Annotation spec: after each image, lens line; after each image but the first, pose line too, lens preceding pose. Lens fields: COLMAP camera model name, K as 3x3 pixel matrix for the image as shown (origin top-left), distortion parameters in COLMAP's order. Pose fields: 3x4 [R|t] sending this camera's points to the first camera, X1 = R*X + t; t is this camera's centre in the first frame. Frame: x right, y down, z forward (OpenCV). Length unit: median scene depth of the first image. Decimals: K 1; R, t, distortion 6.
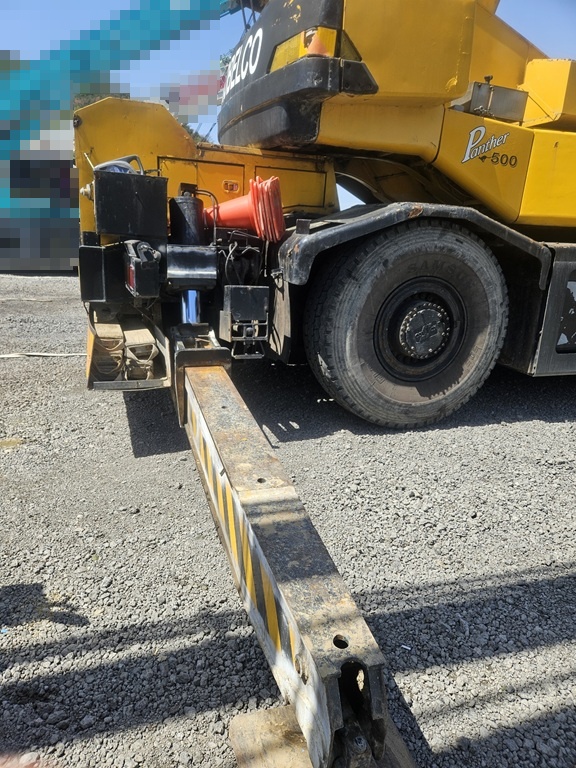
lens RADIAL K [[528.9, 0, 286.8], [0, 528.9, 371.7], [0, 0, 1]] dist [0.088057, -0.069272]
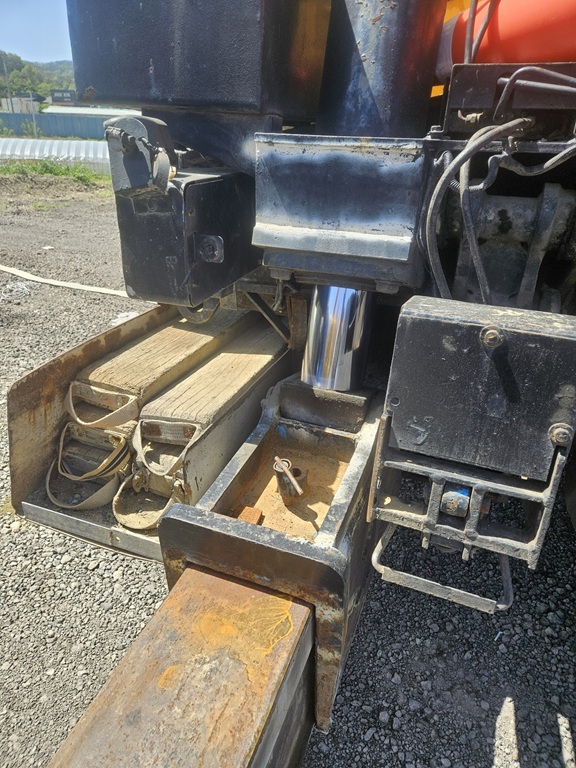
lens RADIAL K [[528.9, 0, 286.8], [0, 528.9, 371.7], [0, 0, 1]] dist [0.088057, -0.069272]
pose [[0.766920, 0.243171, -0.593887, -0.000042], [-0.159378, 0.968606, 0.190789, -0.164198], [0.621637, -0.051667, 0.781600, 0.746791]]
